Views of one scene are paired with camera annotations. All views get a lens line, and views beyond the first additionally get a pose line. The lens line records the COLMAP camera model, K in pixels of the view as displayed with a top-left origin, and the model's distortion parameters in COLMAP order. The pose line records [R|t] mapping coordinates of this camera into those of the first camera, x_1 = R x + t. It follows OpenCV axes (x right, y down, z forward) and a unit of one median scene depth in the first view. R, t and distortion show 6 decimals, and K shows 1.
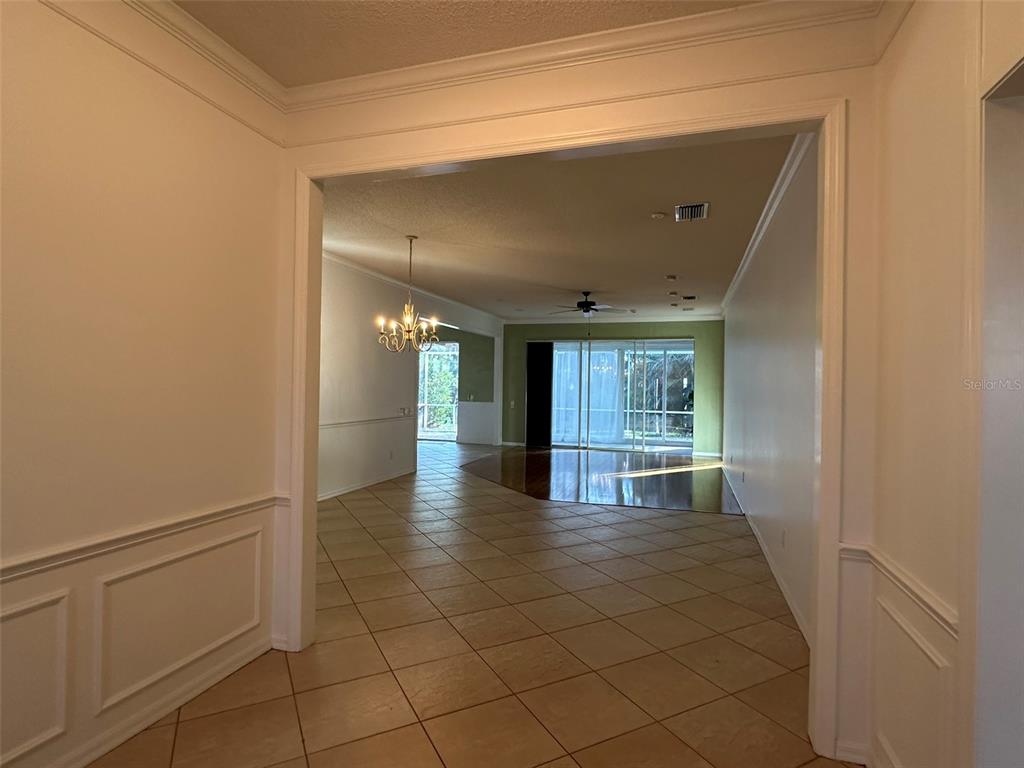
lens RADIAL K [[539.9, 0, 514.9], [0, 539.9, 384.3], [0, 0, 1]] dist [-0.001048, -0.000038]
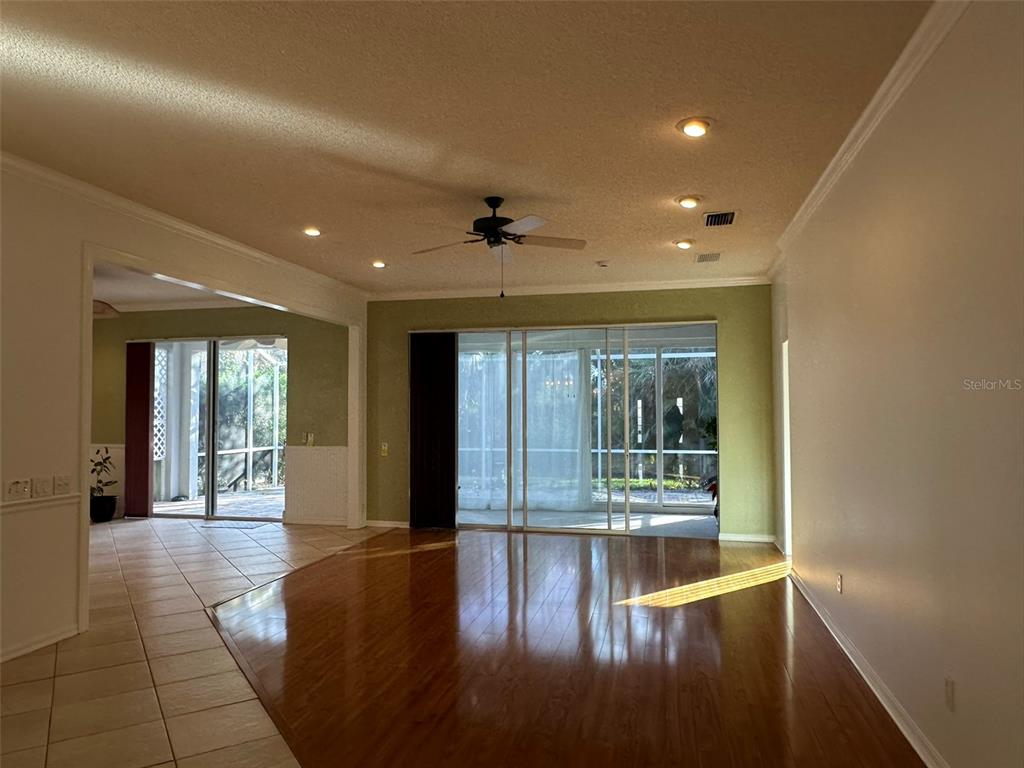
lens RADIAL K [[677.6, 0, 510.3], [0, 677.6, 388.9], [0, 0, 1]] dist [0.000370, 0.000551]
pose [[0.997060, -0.016473, 0.074836, 0.070004], [0.018690, 0.999404, -0.029020, -0.001296], [-0.074314, 0.030333, 0.996773, 0.317524]]
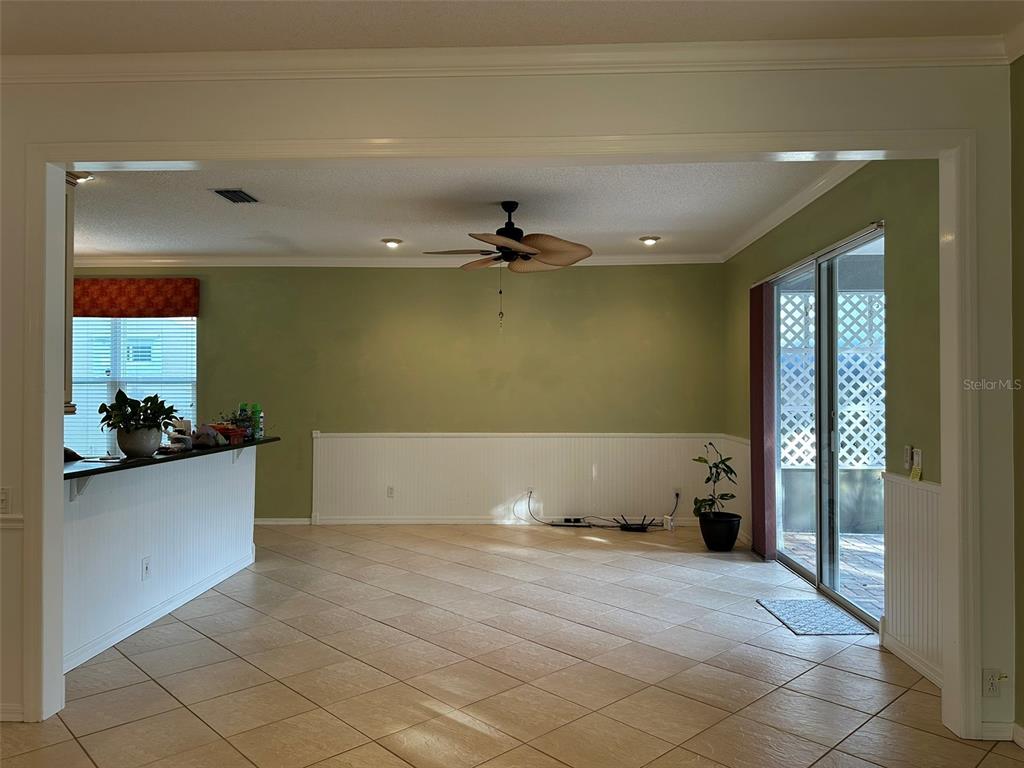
lens RADIAL K [[723.4, 0, 512.0], [0, 723.4, 384.0], [0, 0, 1]] dist [0.058122, -0.068806]
pose [[0.262823, -0.028774, -0.964415, 0.168081], [0.004663, 0.999581, -0.028552, 0.001694], [0.964833, 0.003007, 0.262847, 0.781036]]
